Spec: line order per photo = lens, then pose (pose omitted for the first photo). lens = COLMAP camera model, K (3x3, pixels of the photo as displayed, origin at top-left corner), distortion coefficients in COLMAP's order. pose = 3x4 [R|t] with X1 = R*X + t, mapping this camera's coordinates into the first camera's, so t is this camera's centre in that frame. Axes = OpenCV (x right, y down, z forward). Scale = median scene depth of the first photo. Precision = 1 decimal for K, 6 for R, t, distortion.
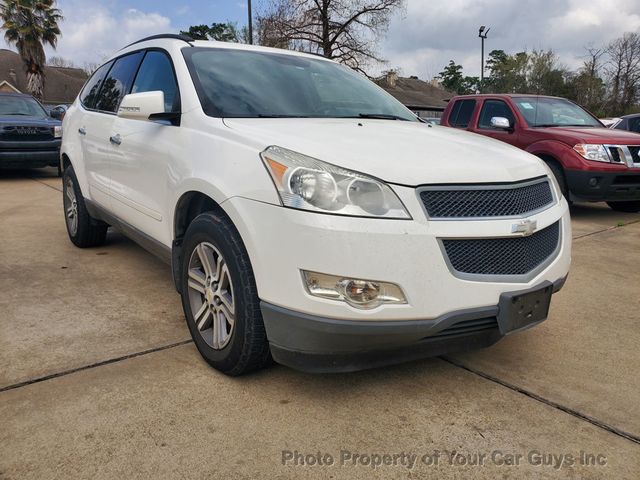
lens RADIAL K [[502.9, 0, 322.9], [0, 502.9, 239.0], [0, 0, 1]] dist [0.016681, -0.000621]
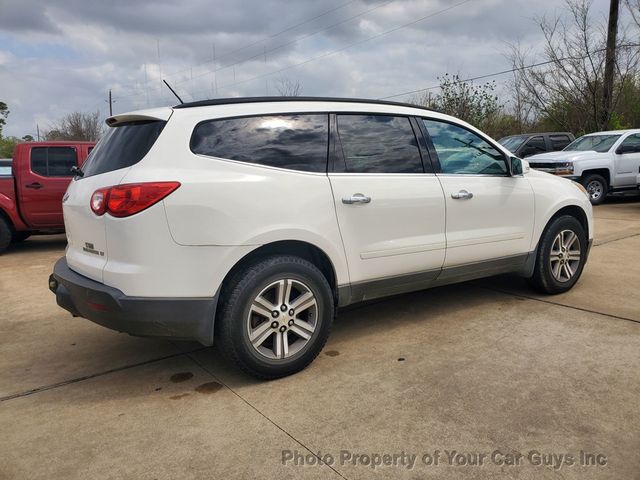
lens RADIAL K [[502.9, 0, 322.9], [0, 502.9, 239.0], [0, 0, 1]] dist [0.016681, -0.000621]
pose [[0.055892, -0.180854, 0.981920, -0.724200], [0.245254, 0.955813, 0.162086, -0.167132], [-0.967846, 0.231761, 0.097777, 0.552688]]
